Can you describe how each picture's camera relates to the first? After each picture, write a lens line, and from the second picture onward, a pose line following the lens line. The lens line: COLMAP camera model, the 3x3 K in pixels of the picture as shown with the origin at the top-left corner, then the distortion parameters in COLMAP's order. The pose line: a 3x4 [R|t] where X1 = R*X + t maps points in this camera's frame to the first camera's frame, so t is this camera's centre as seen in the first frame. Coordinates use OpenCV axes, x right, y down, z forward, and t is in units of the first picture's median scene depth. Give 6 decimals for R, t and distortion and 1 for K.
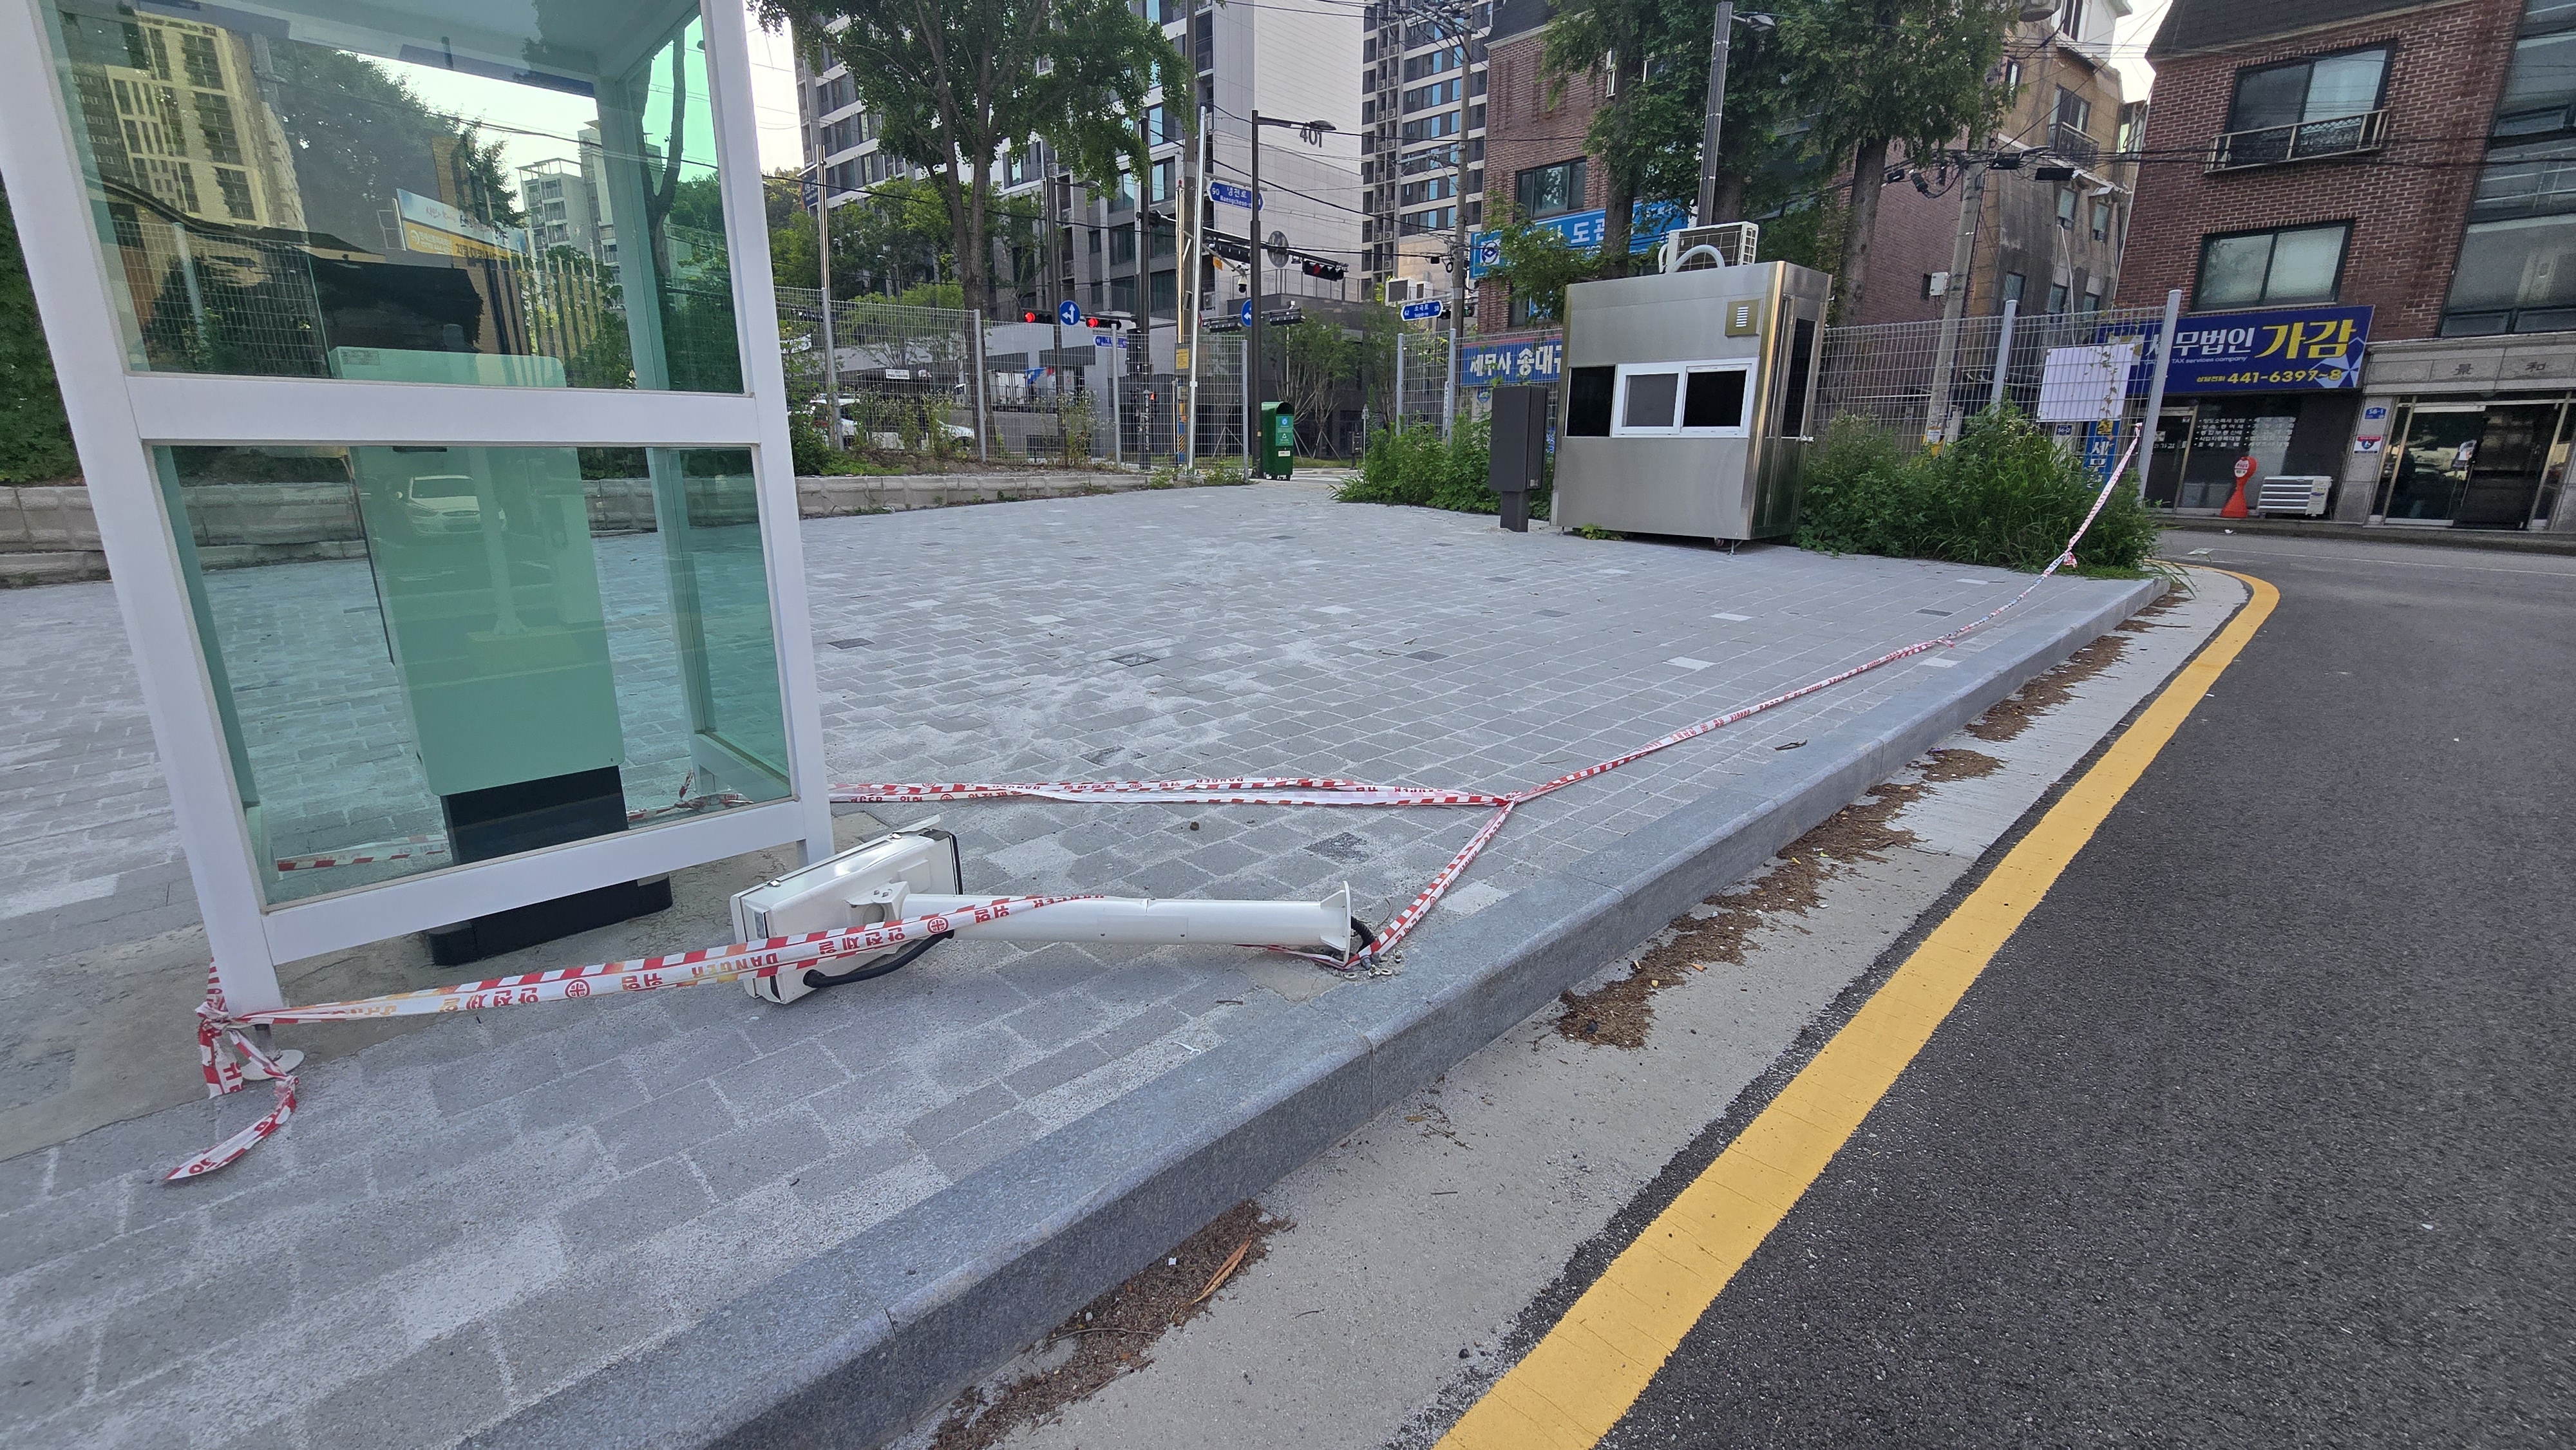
lens RADIAL K [[1056.1, 0, 1274.1], [0, 1056.1, 717.7], [0, 0, 1]] dist [-0.004816, 0.001580]
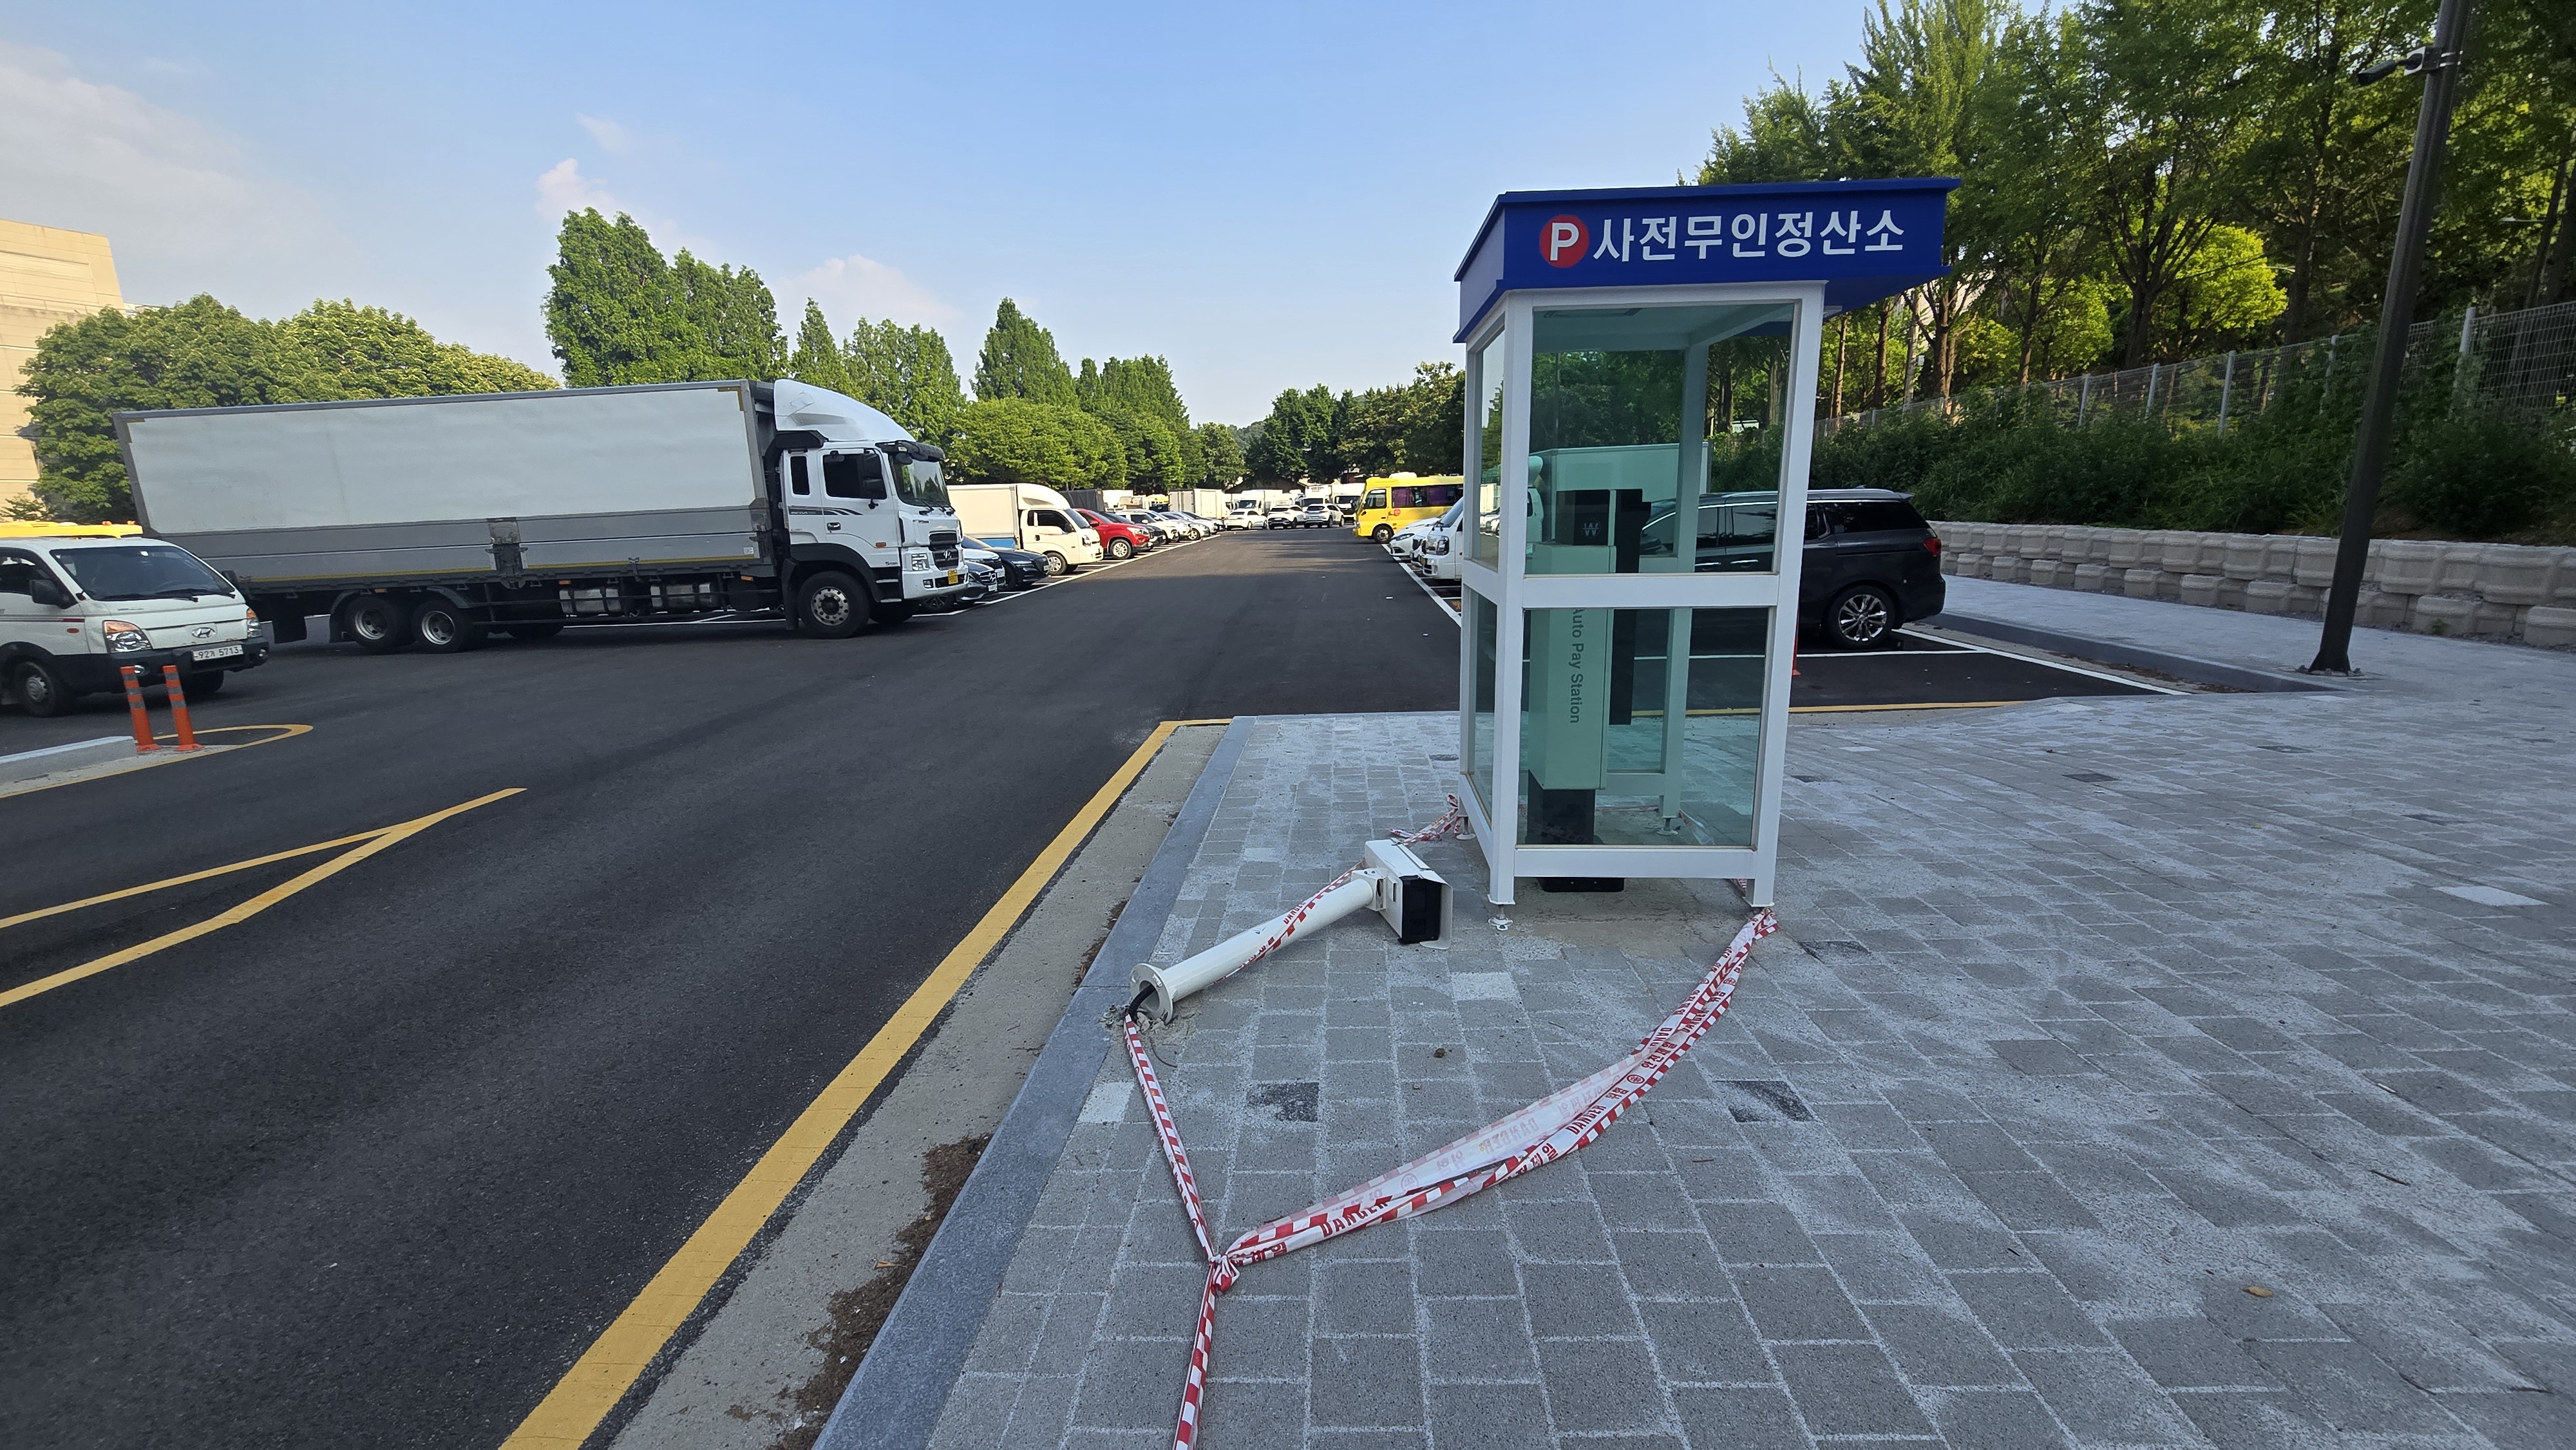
lens RADIAL K [[1056.1, 0, 1280.4], [0, 1056.1, 724.2], [0, 0, 1]] dist [-0.004816, 0.001580]
pose [[-0.729553, 0.154373, -0.666275, 0.595634], [-0.148240, 0.915341, 0.374400, -0.482637], [0.667666, 0.371913, -0.644905, 1.423896]]
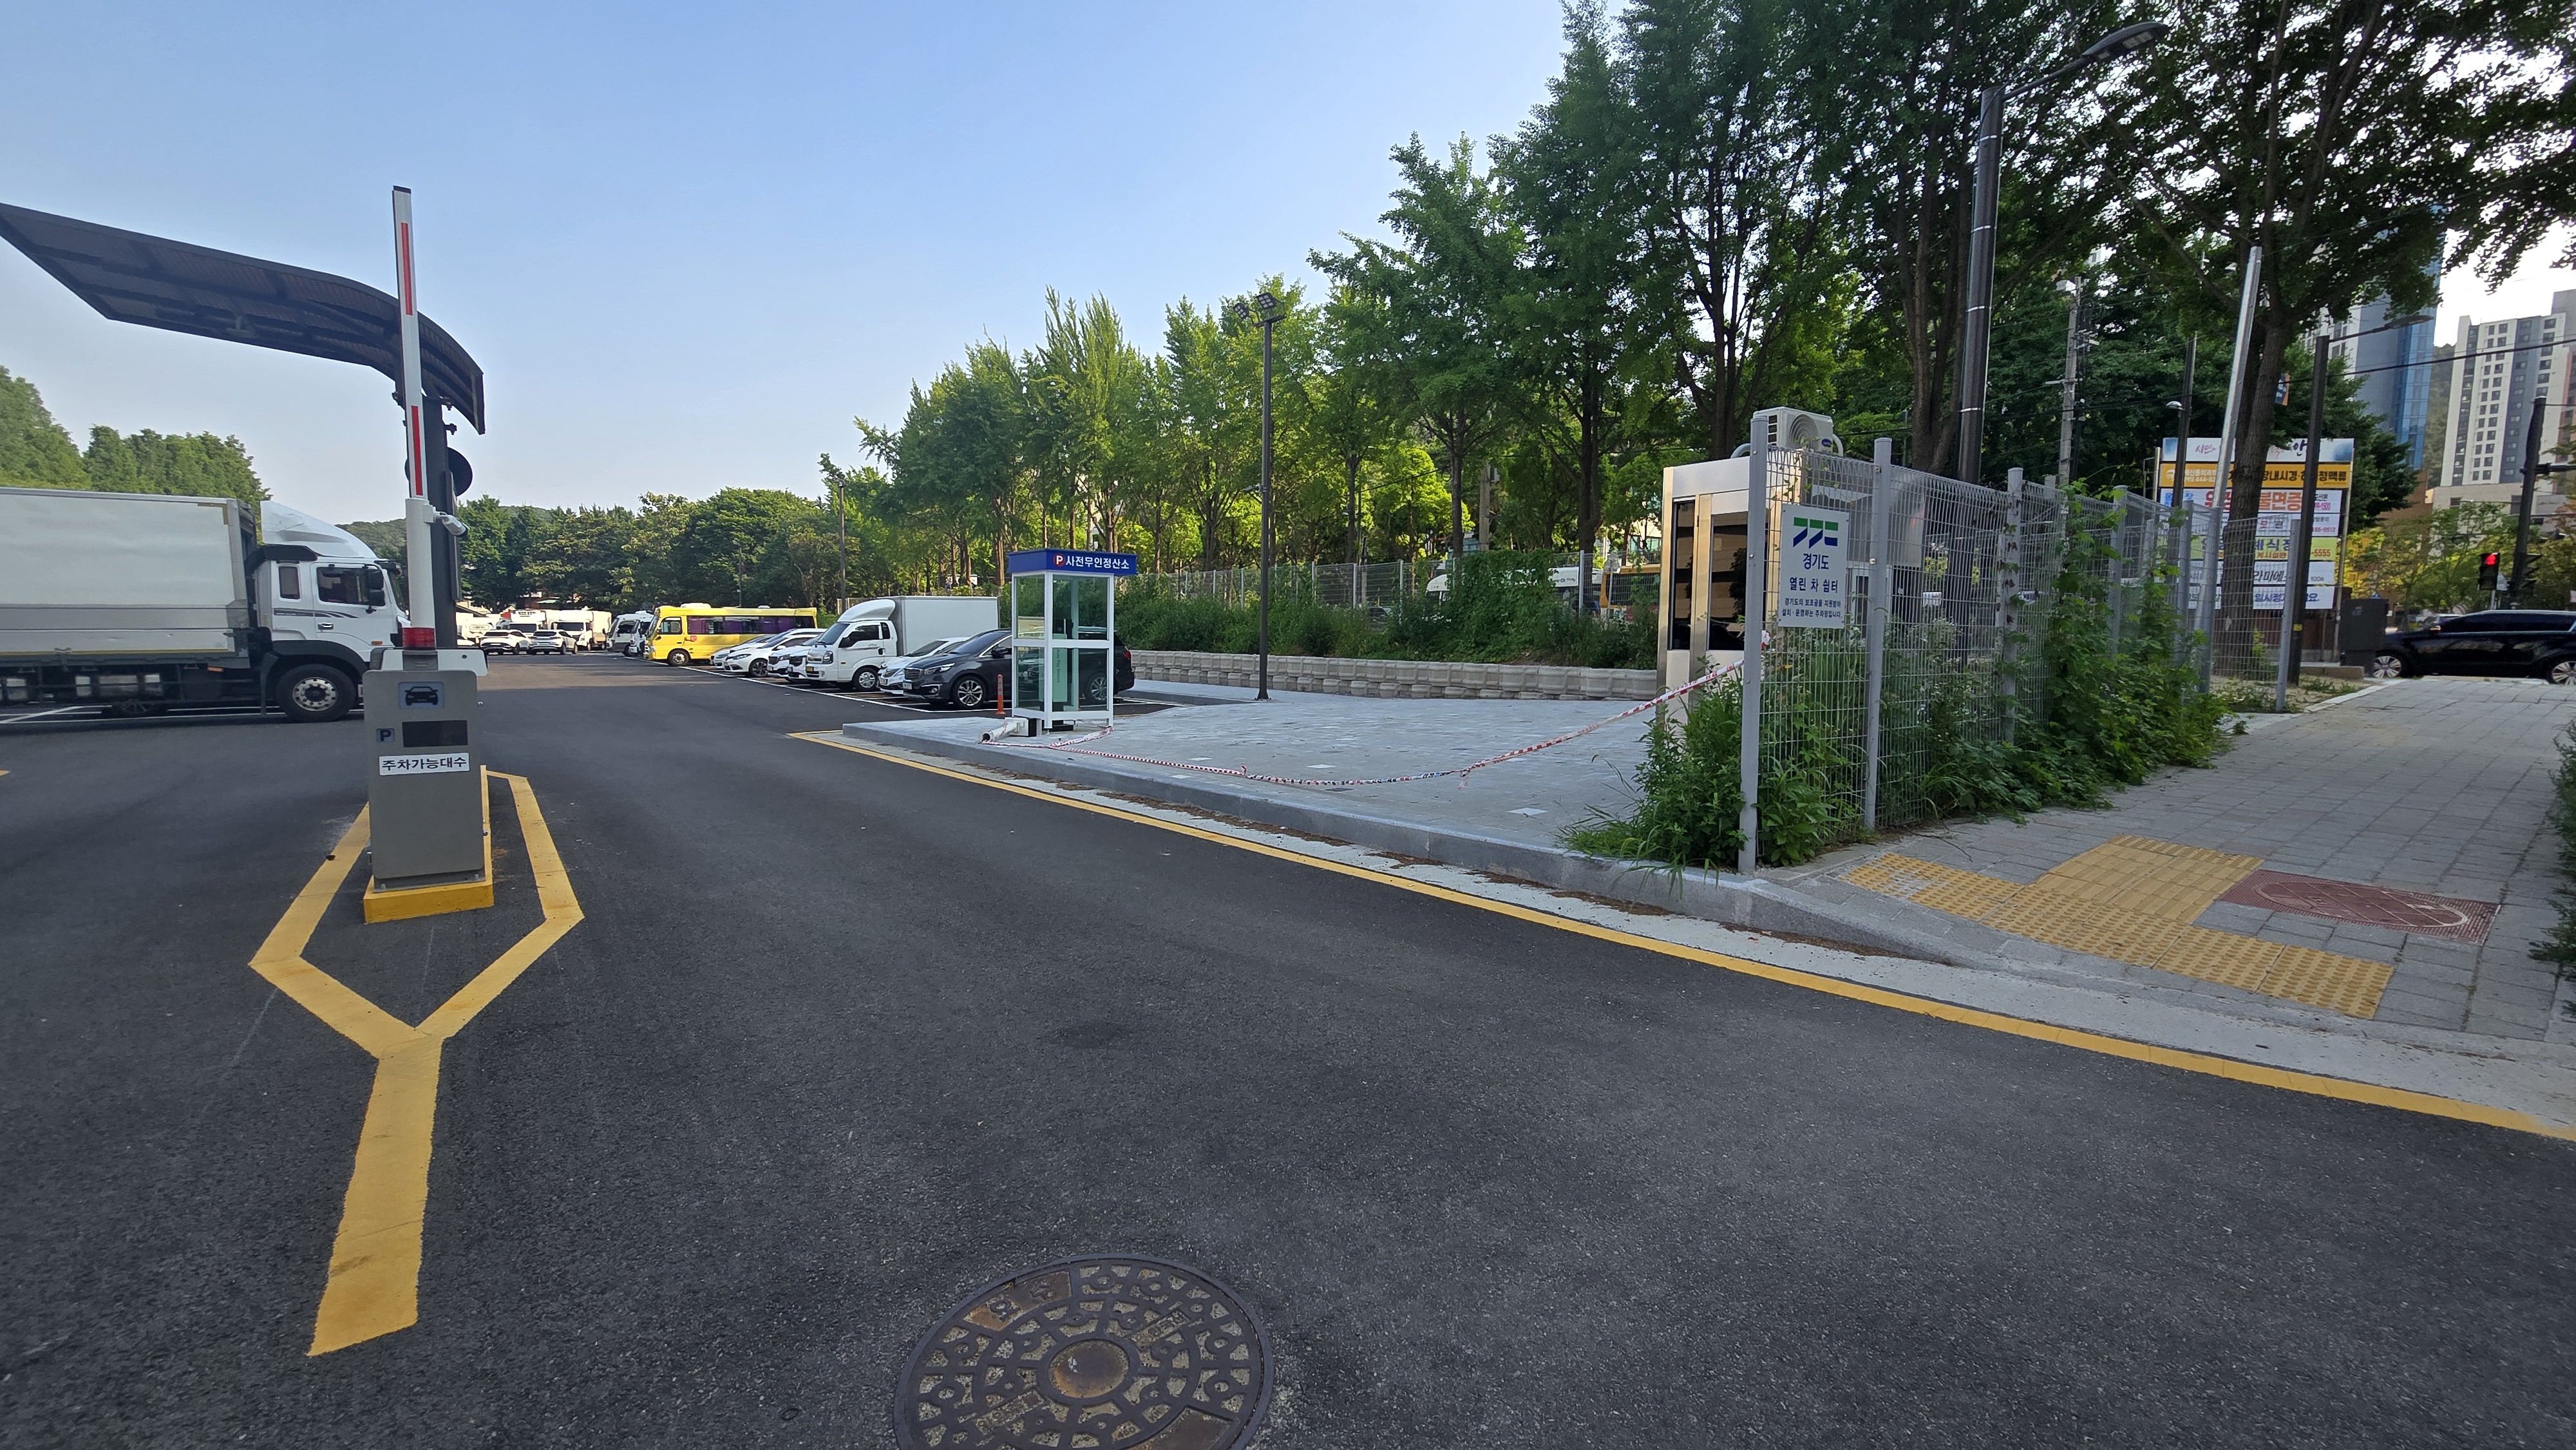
lens RADIAL K [[1056.1, 0, 1283.5], [0, 1056.1, 720.1], [0, 0, 1]] dist [-0.004816, 0.001580]
pose [[-0.105308, 0.072420, -0.991799, 3.943214], [-0.256899, 0.961509, 0.097486, -0.598669], [0.960684, 0.265058, -0.082650, 2.196800]]
